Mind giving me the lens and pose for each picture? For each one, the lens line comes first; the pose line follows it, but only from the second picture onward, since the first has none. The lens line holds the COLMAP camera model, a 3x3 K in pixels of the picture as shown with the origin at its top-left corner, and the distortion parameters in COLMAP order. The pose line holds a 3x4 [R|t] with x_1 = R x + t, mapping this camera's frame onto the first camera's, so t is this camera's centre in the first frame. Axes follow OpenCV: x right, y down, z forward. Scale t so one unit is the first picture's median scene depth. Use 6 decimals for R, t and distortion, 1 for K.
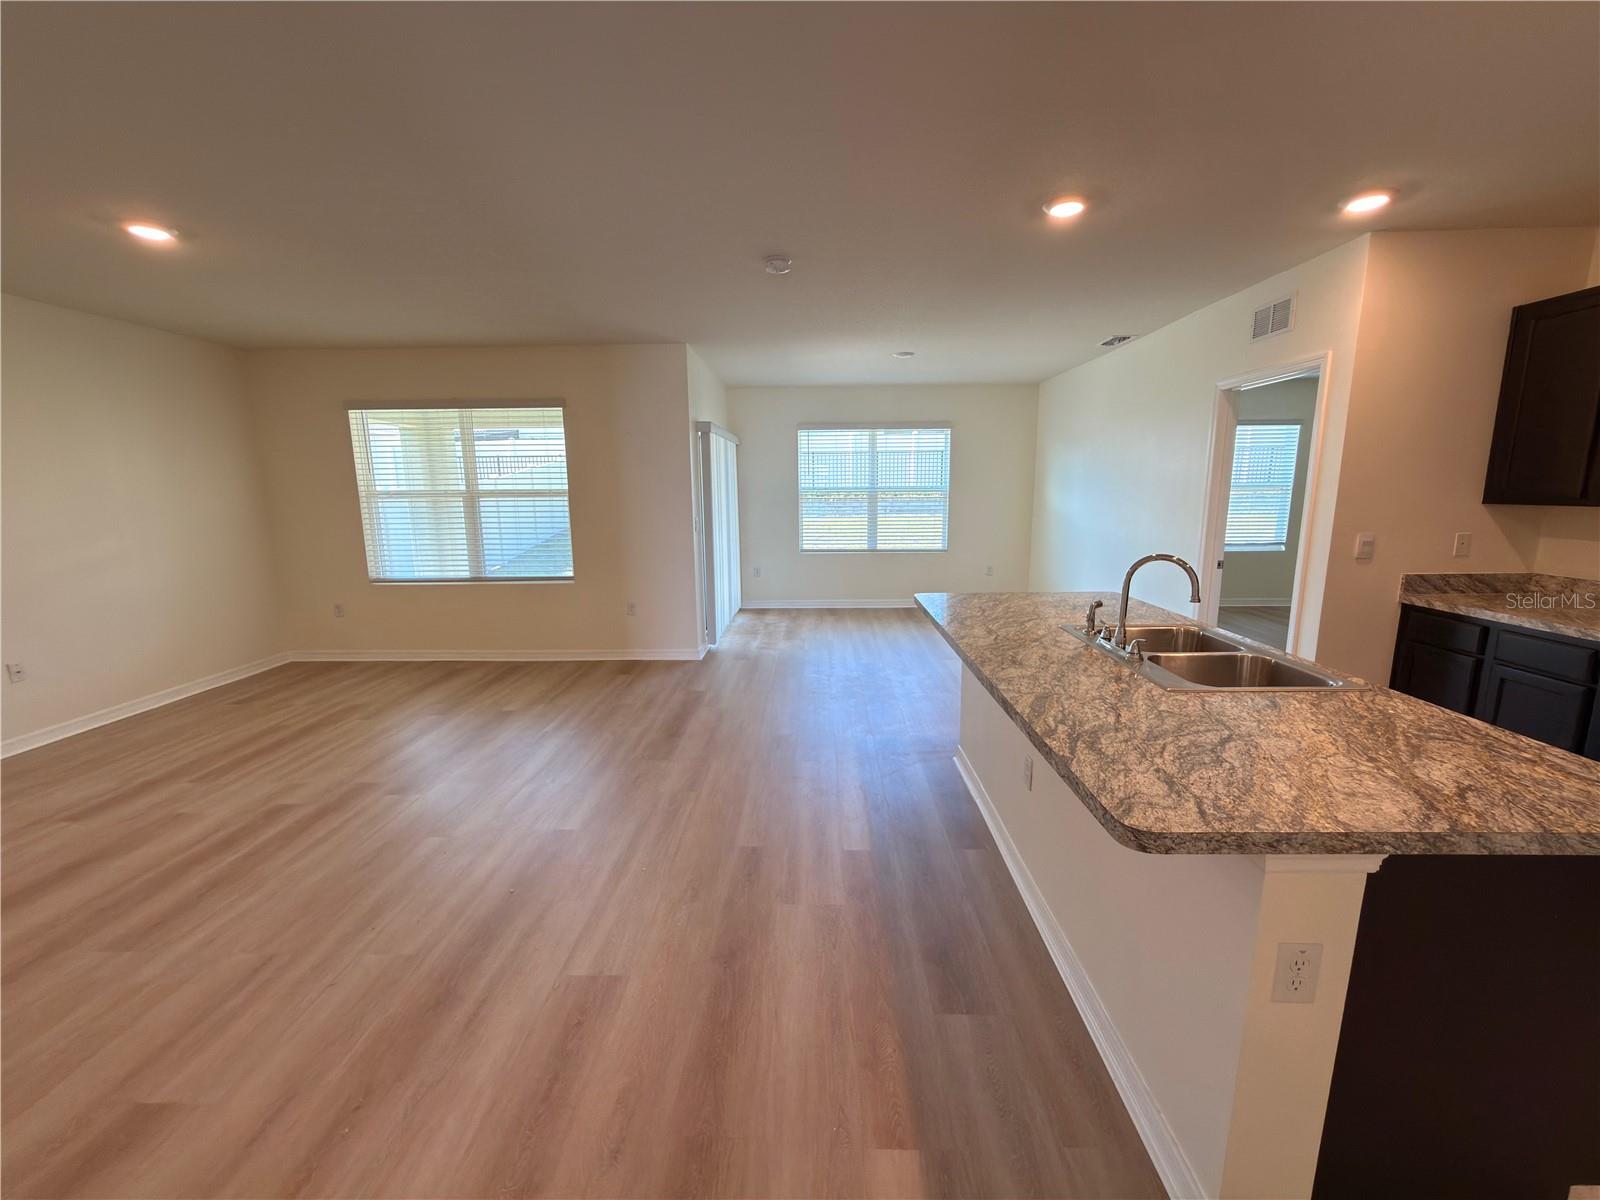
lens RADIAL K [[639.3, 0, 800.0], [0, 639.3, 600.0], [0, 0, 1]] dist [0.001179, 0.000209]
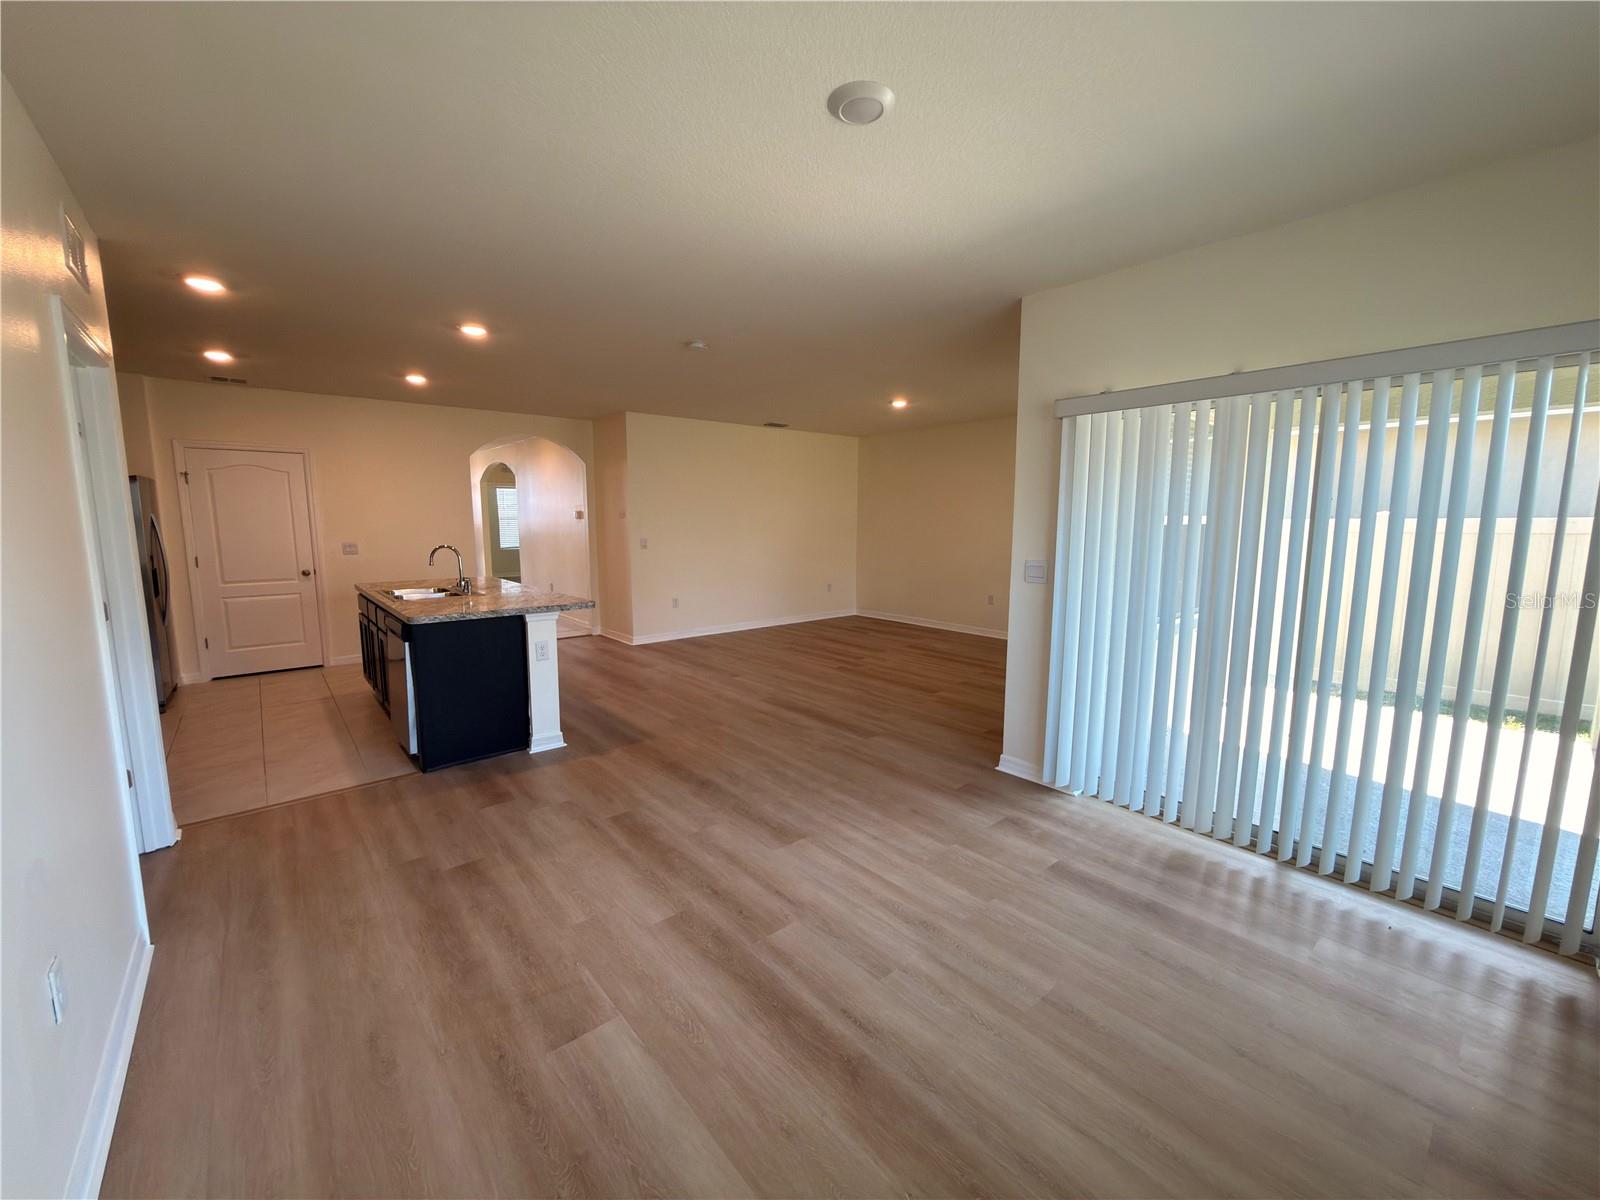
lens RADIAL K [[639.3, 0, 800.0], [0, 639.3, 600.0], [0, 0, 1]] dist [0.001179, 0.000209]
pose [[-0.744544, 0.094769, -0.660813, 0.677197], [-0.110622, 0.958673, 0.262125, -0.365022], [0.658344, 0.268264, -0.703290, 2.058384]]
